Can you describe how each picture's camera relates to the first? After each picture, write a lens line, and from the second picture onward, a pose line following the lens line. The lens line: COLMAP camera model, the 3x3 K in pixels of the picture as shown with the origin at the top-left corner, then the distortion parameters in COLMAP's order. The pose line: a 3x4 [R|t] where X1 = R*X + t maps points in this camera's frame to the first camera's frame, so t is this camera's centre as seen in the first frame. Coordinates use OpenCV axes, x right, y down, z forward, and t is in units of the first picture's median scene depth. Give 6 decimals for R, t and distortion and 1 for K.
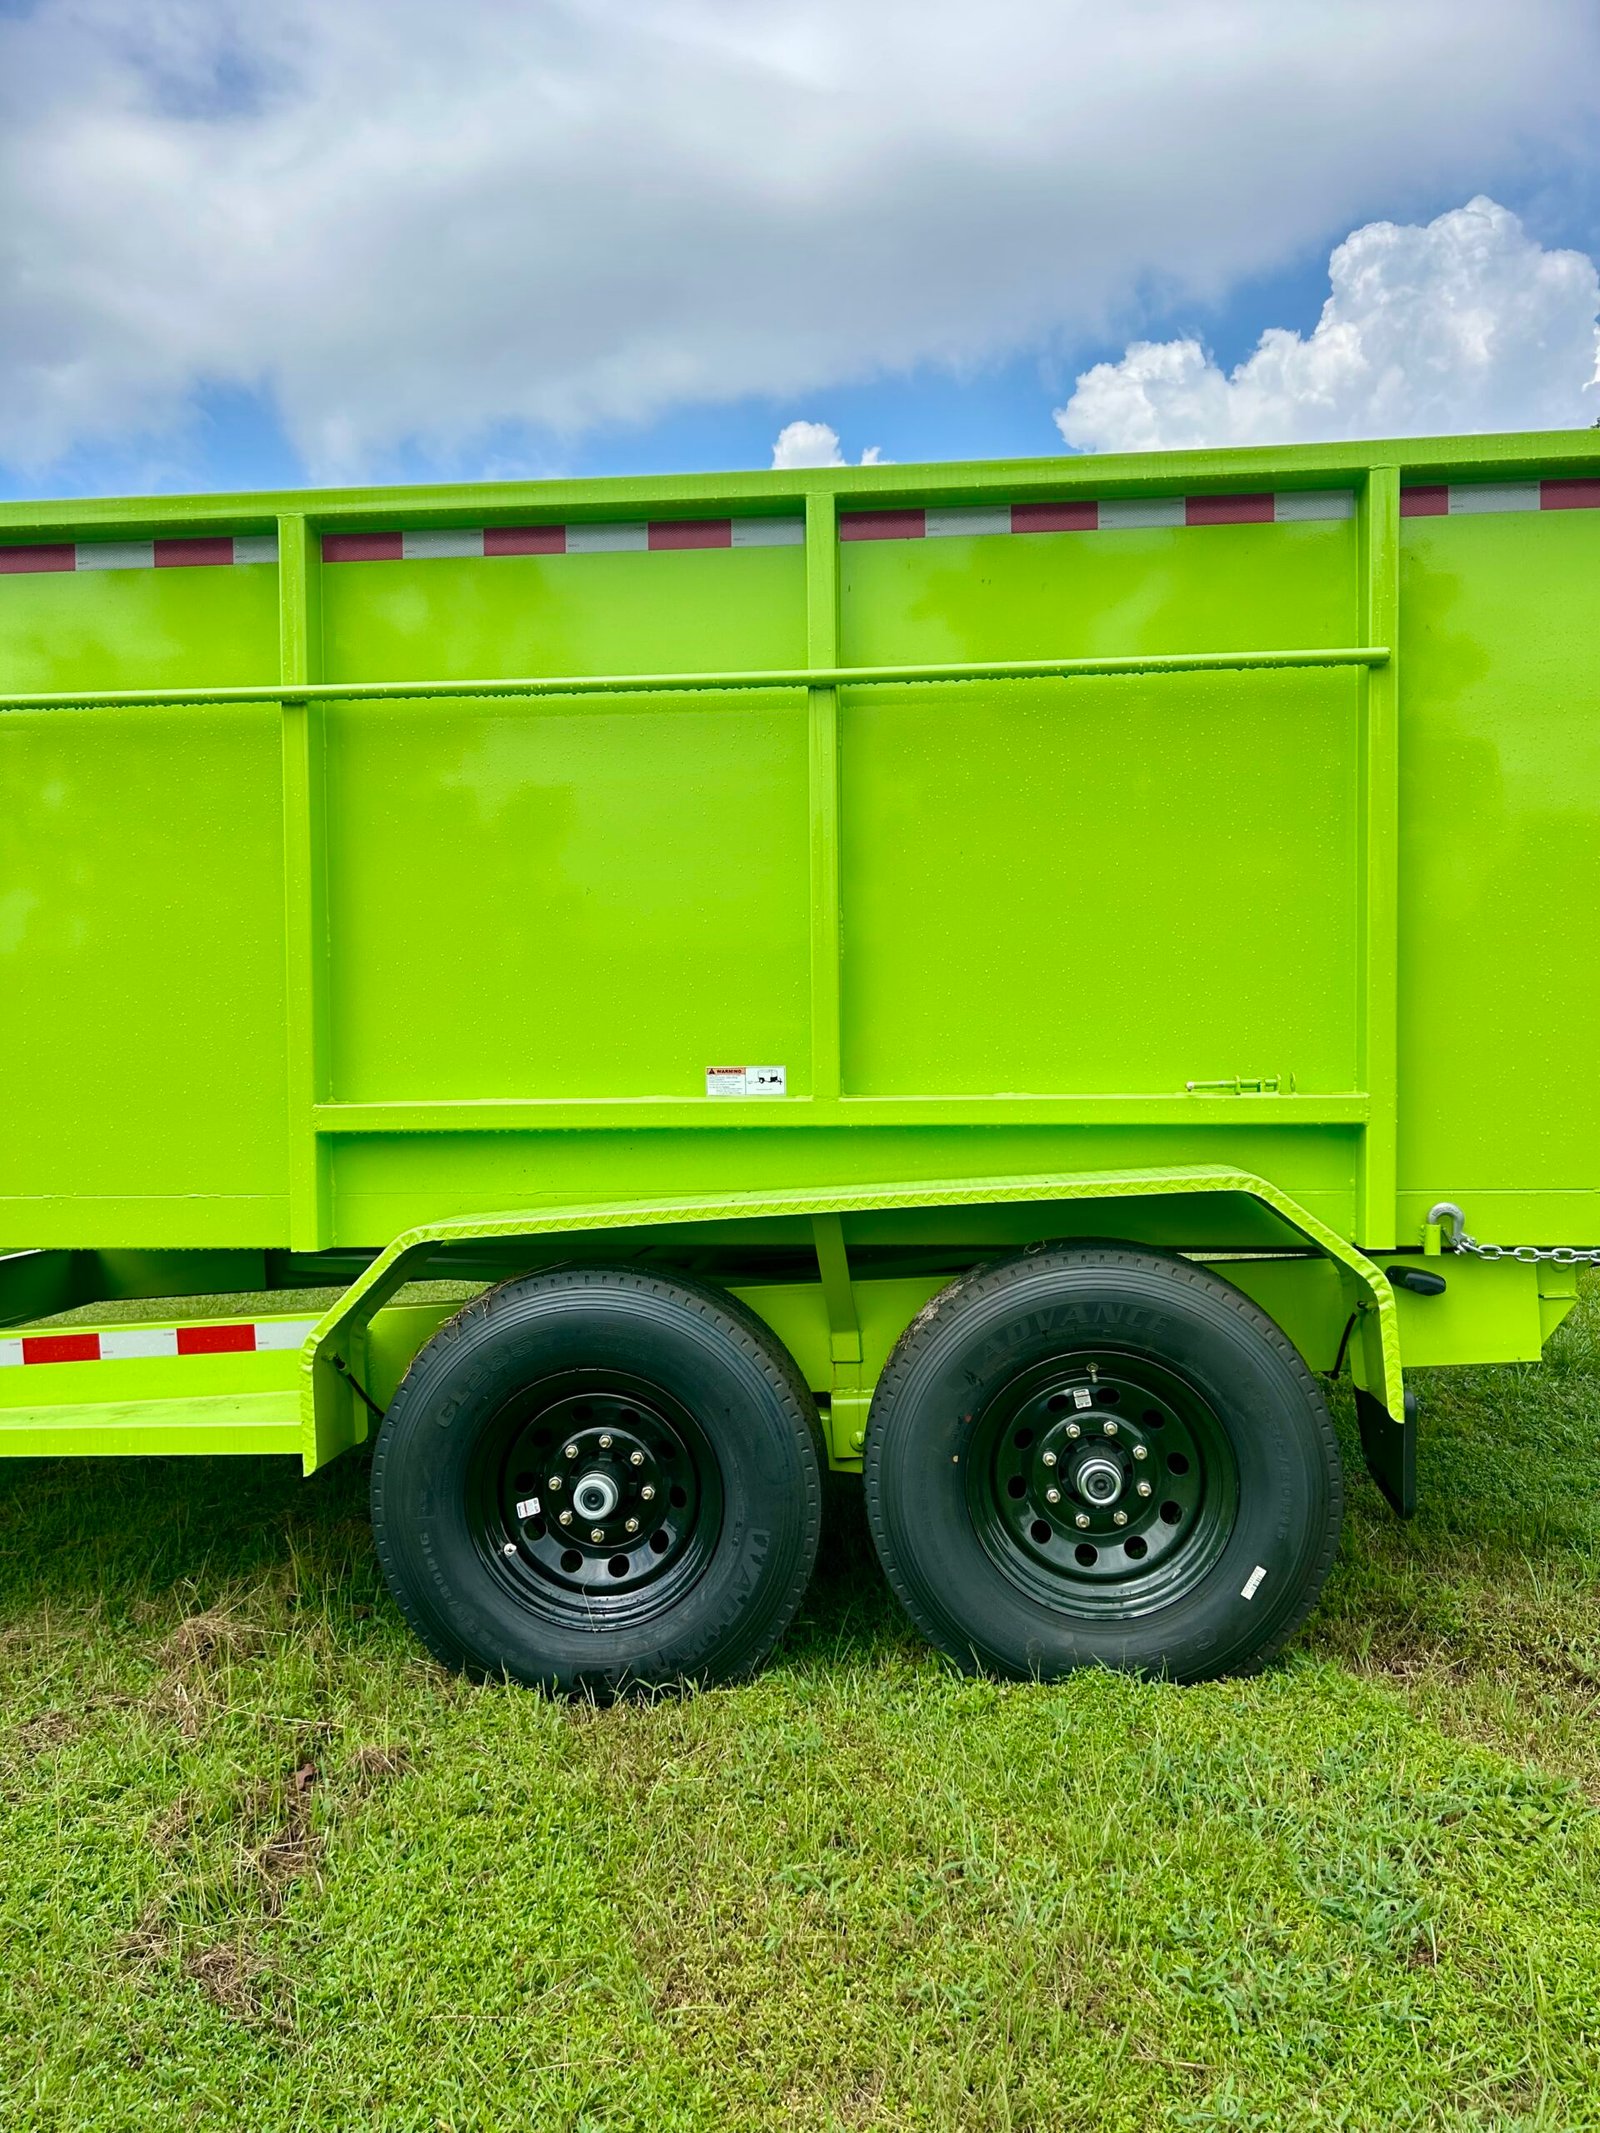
lens RADIAL K [[1719.9, 0, 800.0], [0, 1719.9, 1066.5], [0, 0, 1]] dist [0.039522, -0.005363]
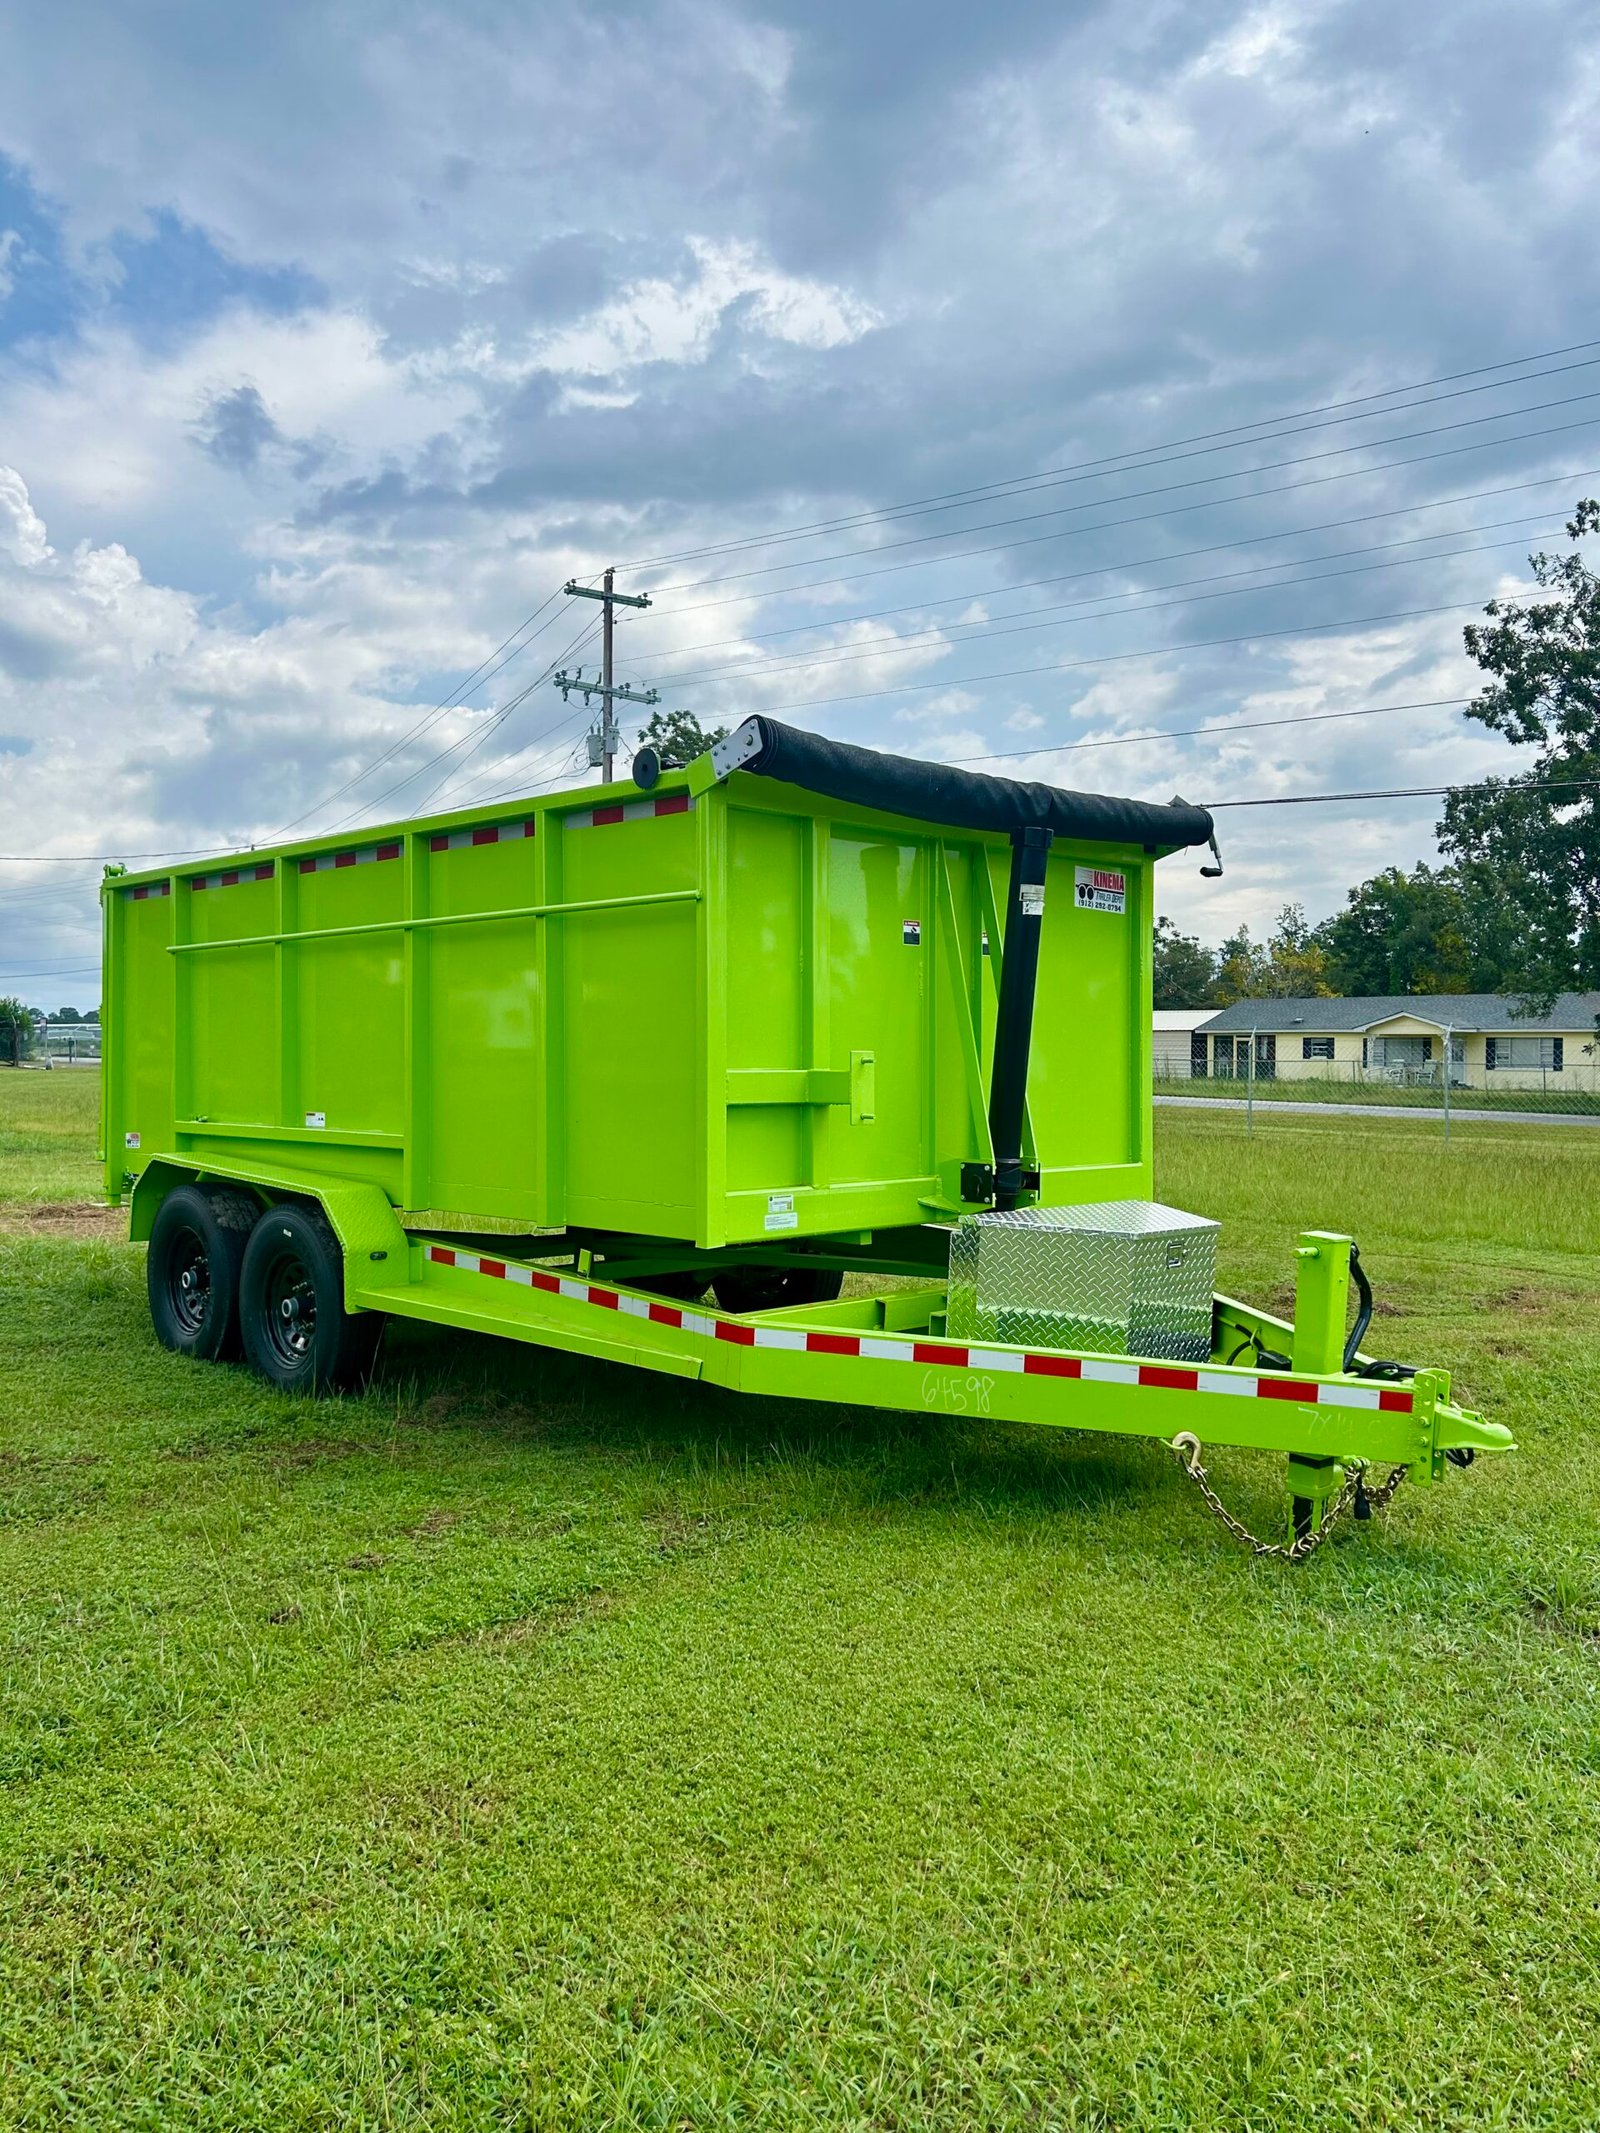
lens RADIAL K [[1719.9, 0, 800.0], [0, 1719.9, 1066.5], [0, 0, 1]] dist [0.039522, -0.005363]
pose [[0.749537, 0.013963, -0.661816, 1.722644], [-0.043238, 0.998675, -0.027899, -0.022579], [0.660549, 0.049526, 0.749147, -0.208185]]
